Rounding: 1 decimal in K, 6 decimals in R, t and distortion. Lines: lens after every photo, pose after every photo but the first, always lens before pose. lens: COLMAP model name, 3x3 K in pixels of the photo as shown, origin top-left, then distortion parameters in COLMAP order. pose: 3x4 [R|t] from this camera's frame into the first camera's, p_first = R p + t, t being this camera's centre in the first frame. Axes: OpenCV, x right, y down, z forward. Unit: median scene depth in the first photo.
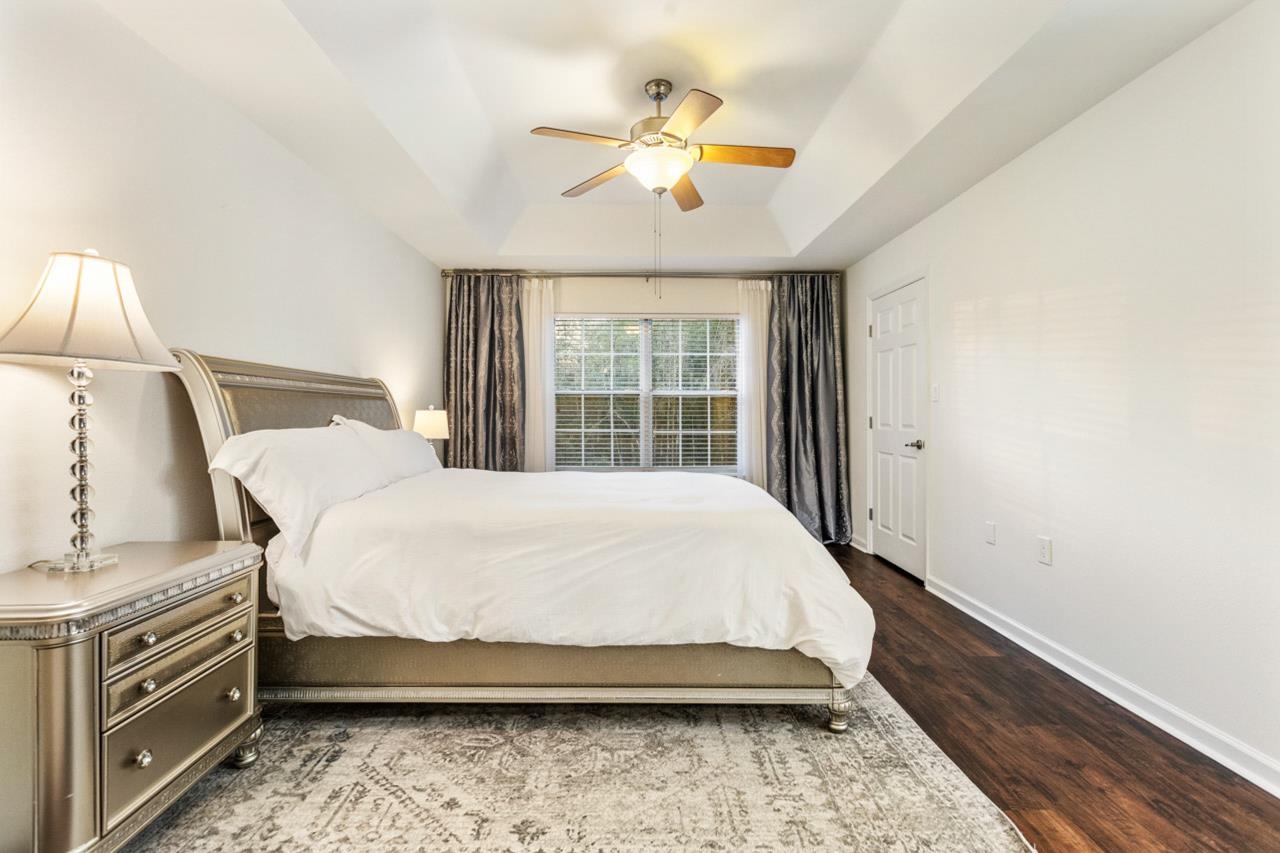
lens RADIAL K [[566.9, 0, 636.8], [0, 566.9, 417.3], [0, 0, 1]] dist [0.000437, -0.000153]
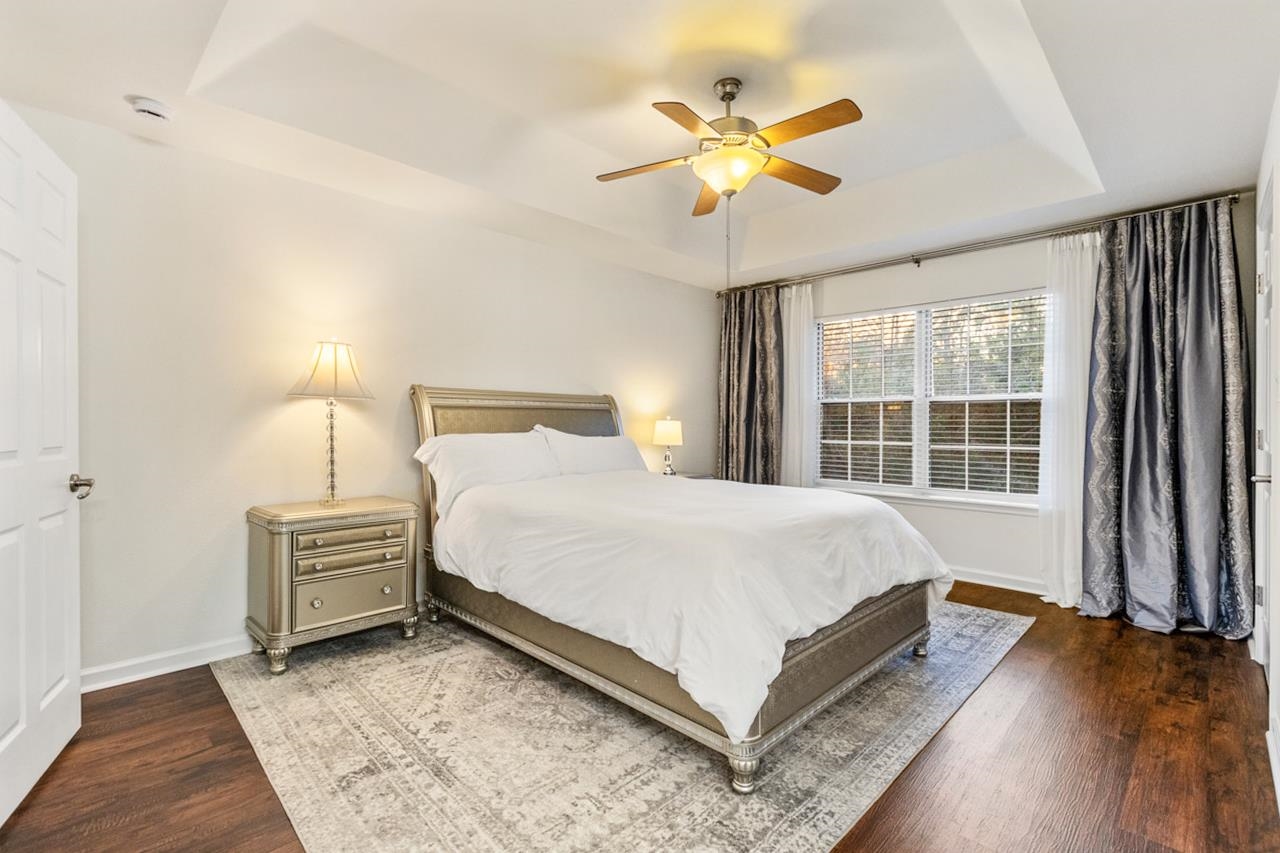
lens RADIAL K [[581.1, 0, 641.5], [0, 581.1, 429.1], [0, 0, 1]] dist [-0.000228, 0.000036]
pose [[0.702425, 0.008172, -0.711711, 0.644220], [-0.005888, 0.999967, 0.005671, -0.002458], [0.711734, 0.000207, 0.702449, 0.199576]]
